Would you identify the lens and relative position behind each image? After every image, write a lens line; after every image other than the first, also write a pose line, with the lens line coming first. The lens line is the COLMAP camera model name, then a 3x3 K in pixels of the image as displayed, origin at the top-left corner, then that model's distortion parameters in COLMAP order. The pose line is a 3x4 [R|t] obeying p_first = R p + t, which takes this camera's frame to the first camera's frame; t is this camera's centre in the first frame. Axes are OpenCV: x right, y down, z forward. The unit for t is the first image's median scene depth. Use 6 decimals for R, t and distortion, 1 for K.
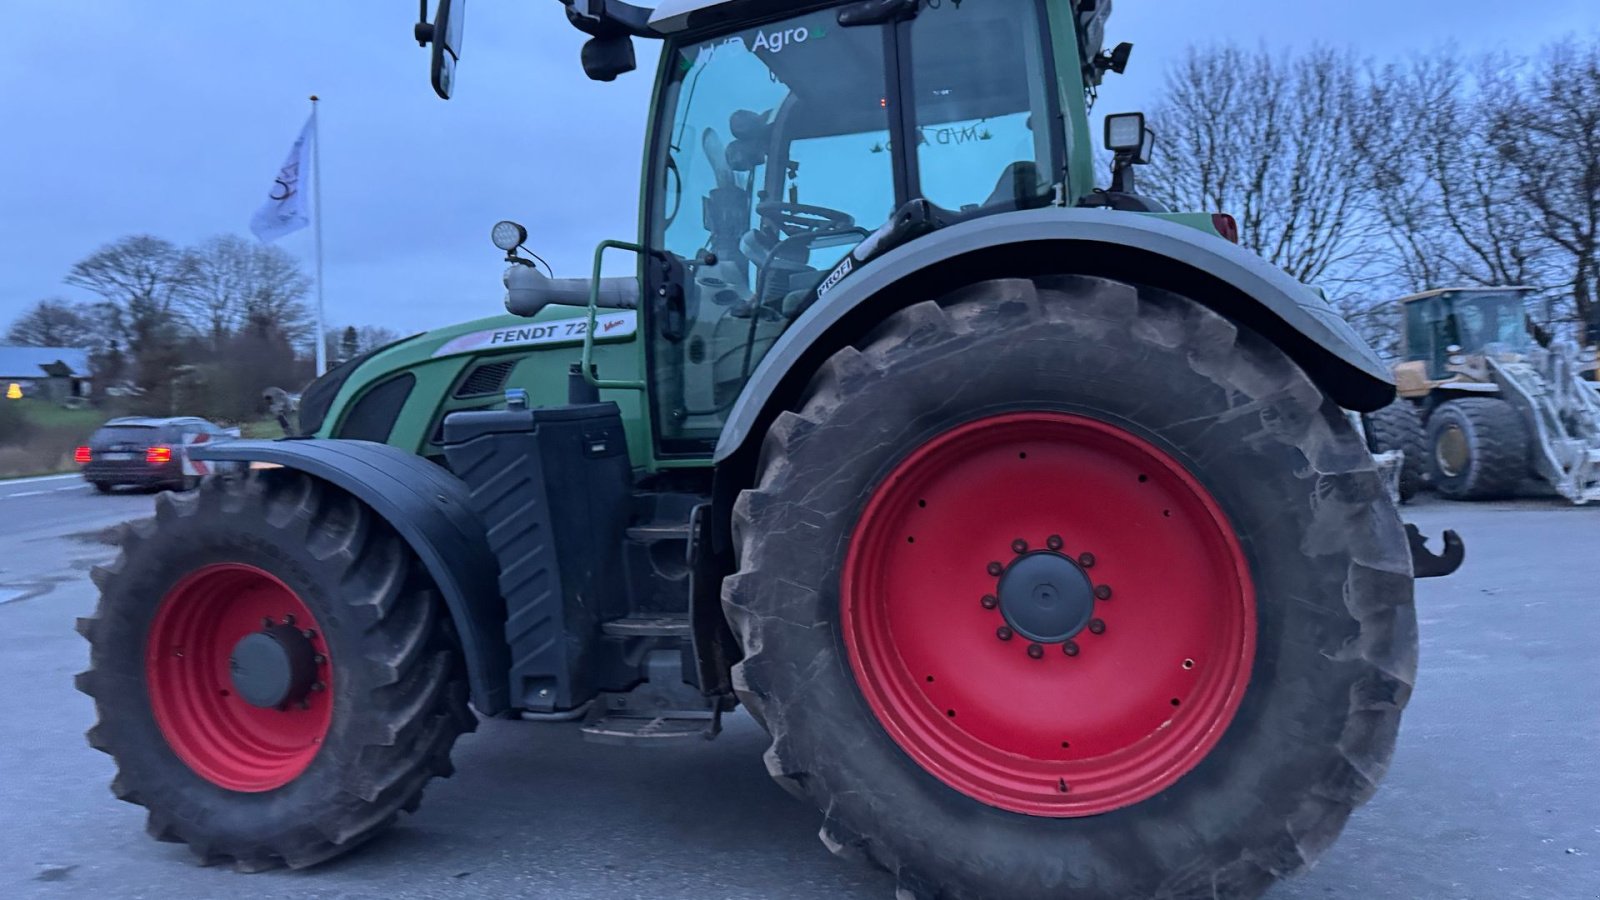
lens RADIAL K [[1102.1, 0, 798.1], [0, 1102.1, 442.7], [0, 0, 1]] dist [0.160133, -0.295372]
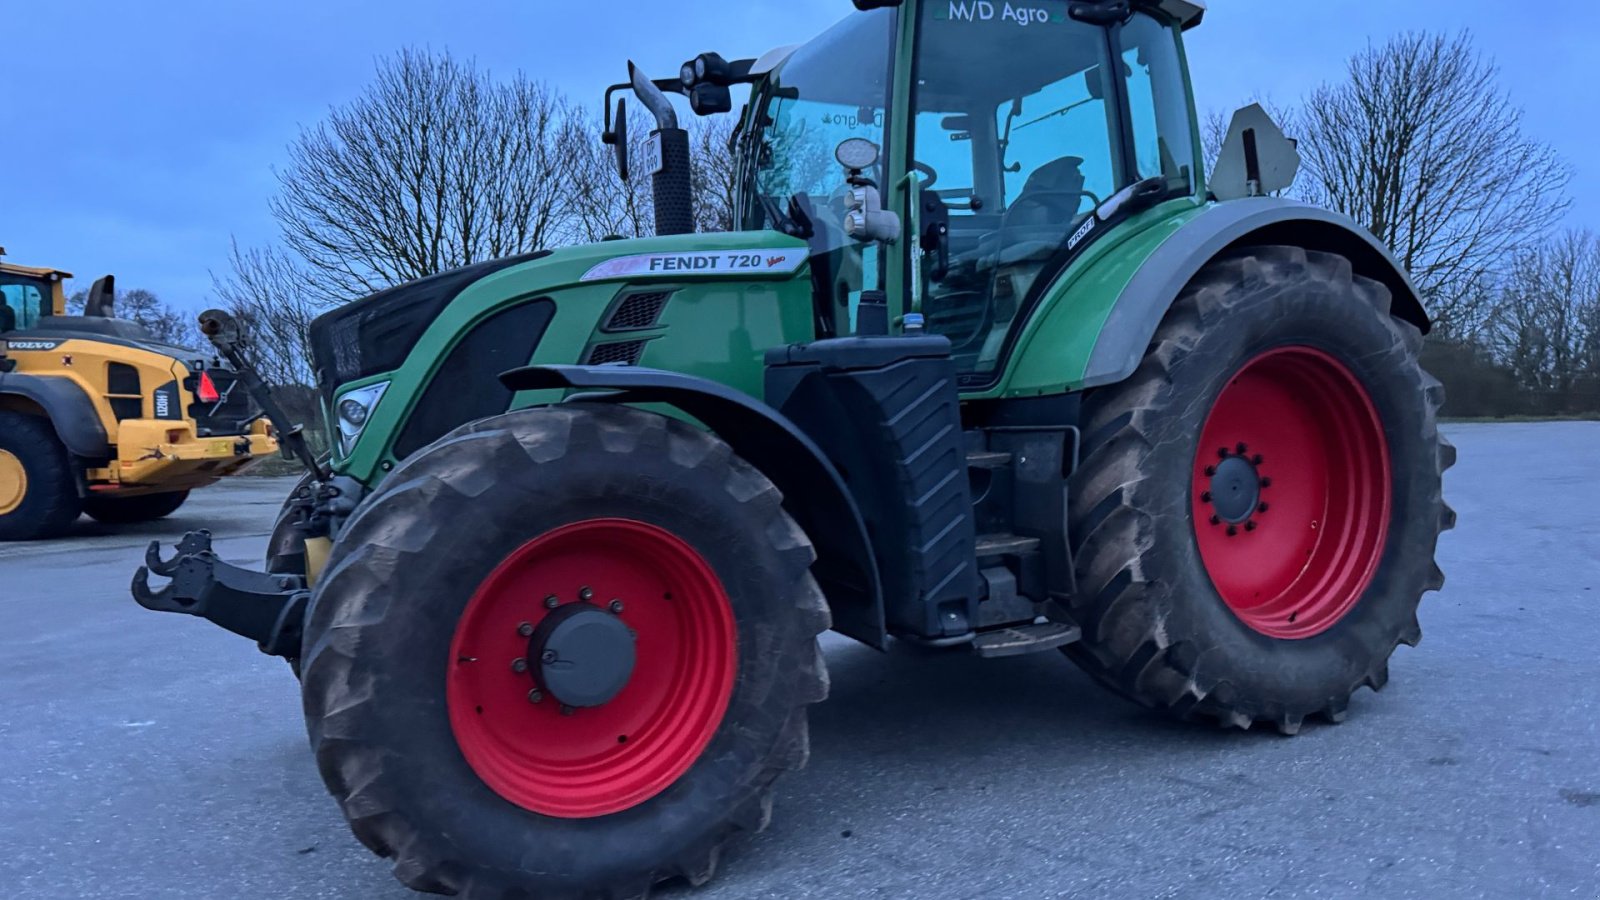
lens RADIAL K [[1107.0, 0, 800.0], [0, 1107.0, 450.0], [0, 0, 1]] dist [0.159884, -0.304470]
pose [[0.710045, -0.025873, 0.703681, -1.131657], [0.029799, 0.999534, 0.006682, 0.069106], [-0.703525, 0.016224, 0.710485, 0.421038]]
